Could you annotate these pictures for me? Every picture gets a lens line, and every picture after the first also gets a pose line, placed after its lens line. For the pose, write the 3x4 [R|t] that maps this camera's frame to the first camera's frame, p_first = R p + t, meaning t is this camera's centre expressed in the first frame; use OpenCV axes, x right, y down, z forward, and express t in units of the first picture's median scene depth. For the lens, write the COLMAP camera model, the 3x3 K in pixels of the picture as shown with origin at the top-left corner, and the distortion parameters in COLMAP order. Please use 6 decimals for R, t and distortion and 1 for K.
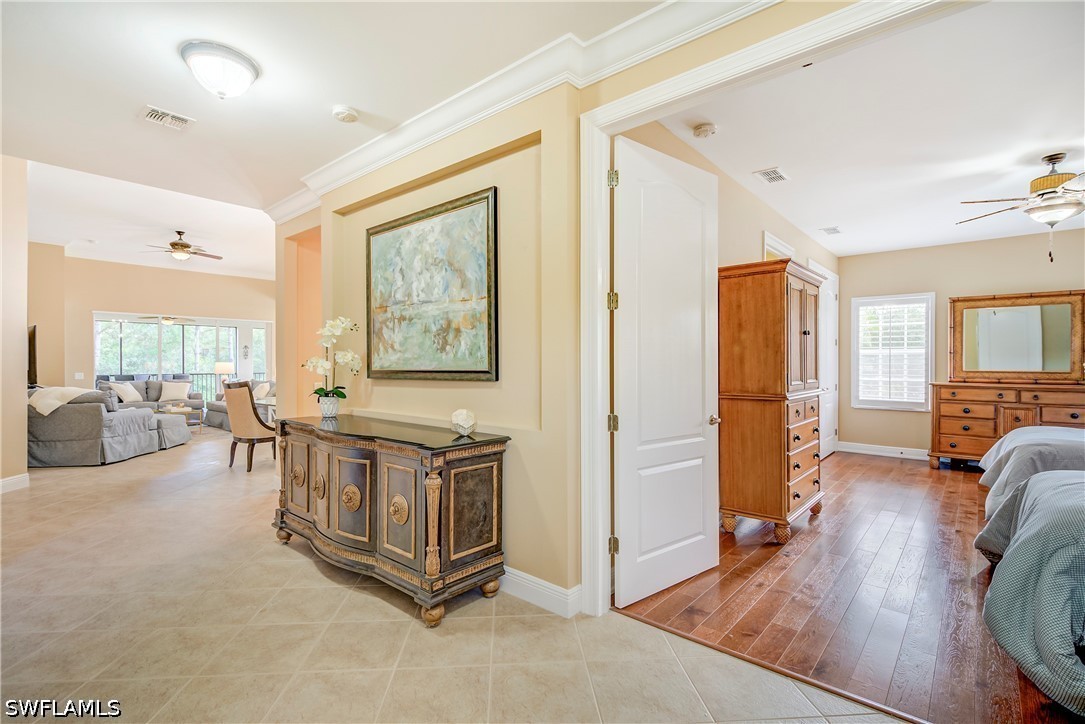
lens RADIAL K [[505.1, 0, 530.8], [0, 505.1, 364.3], [0, 0, 1]] dist [0.003216, -0.000730]
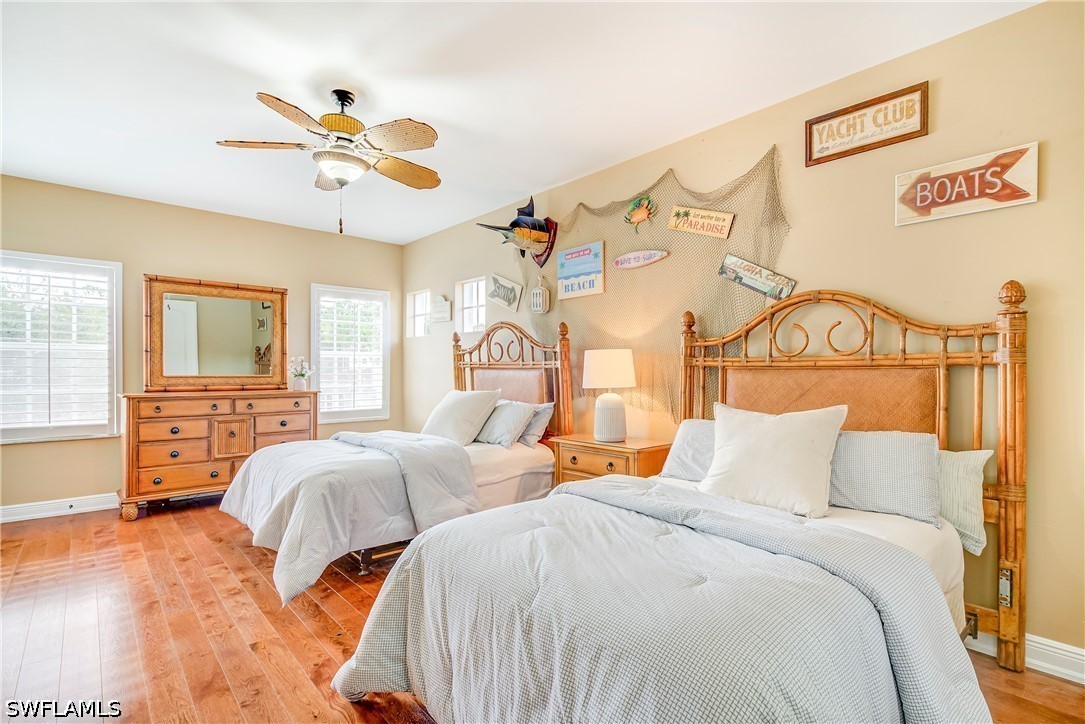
lens RADIAL K [[505.1, 0, 542.7], [0, 505.1, 375.3], [0, 0, 1]] dist [0.003216, -0.000730]
pose [[0.109128, -0.012060, 0.993954, 0.191168], [-0.000967, 0.999925, 0.012239, 0.002251], [-0.994027, -0.002297, 0.109109, 0.389713]]
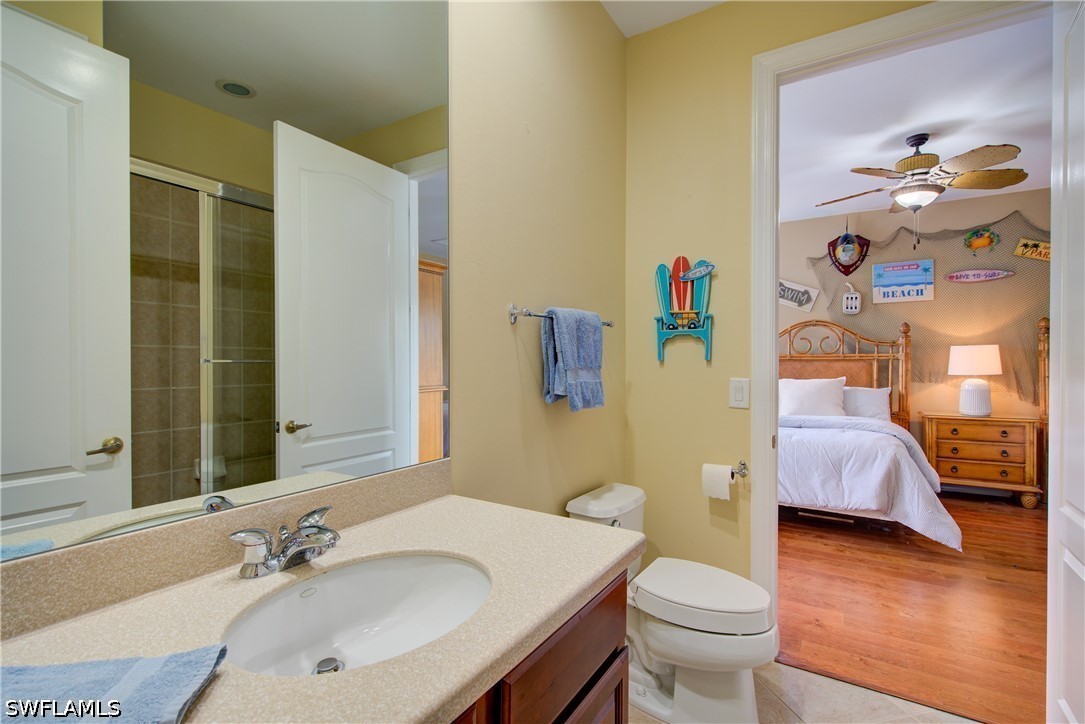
lens RADIAL K [[505.1, 0, 534.9], [0, 505.1, 365.9], [0, 0, 1]] dist [0.003216, -0.000730]
pose [[-0.184723, 0.002023, 0.982789, 0.158904], [-0.004355, 0.999986, -0.002877, 0.016173], [-0.982781, -0.004812, -0.184712, 1.180600]]
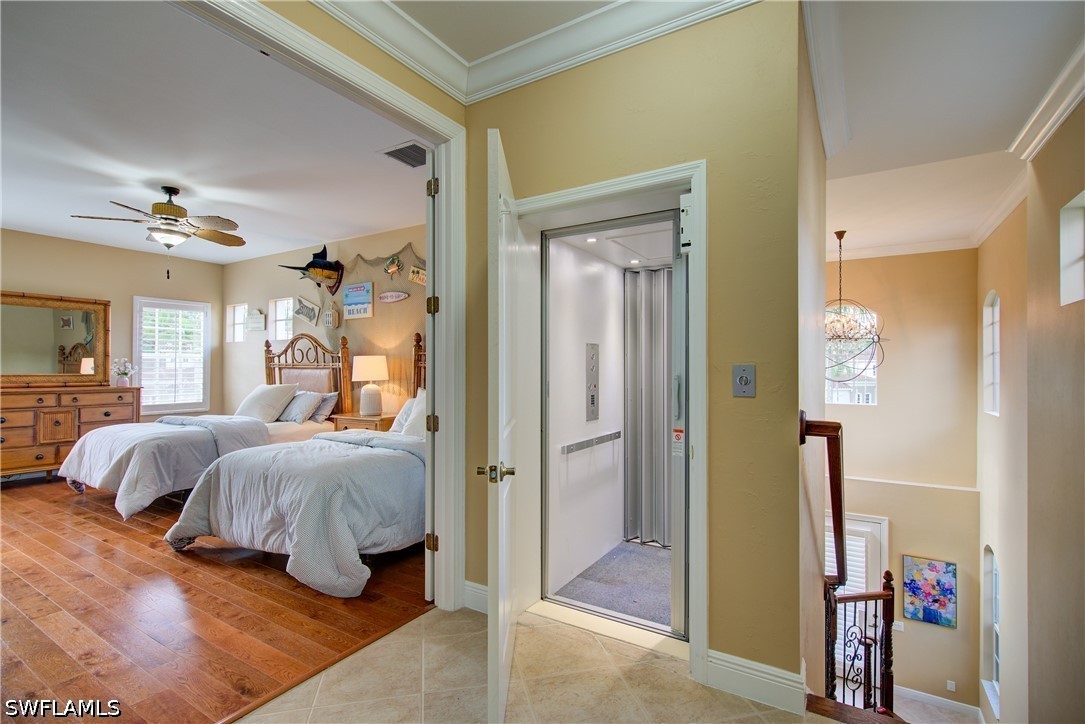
lens RADIAL K [[505.1, 0, 545.4], [0, 505.1, 366.4], [0, 0, 1]] dist [0.003216, -0.000730]
pose [[-0.168890, 0.002355, 0.985632, -0.163443], [0.000122, 0.999997, -0.002369, 0.000339], [-0.985635, -0.000280, -0.168890, 0.218846]]
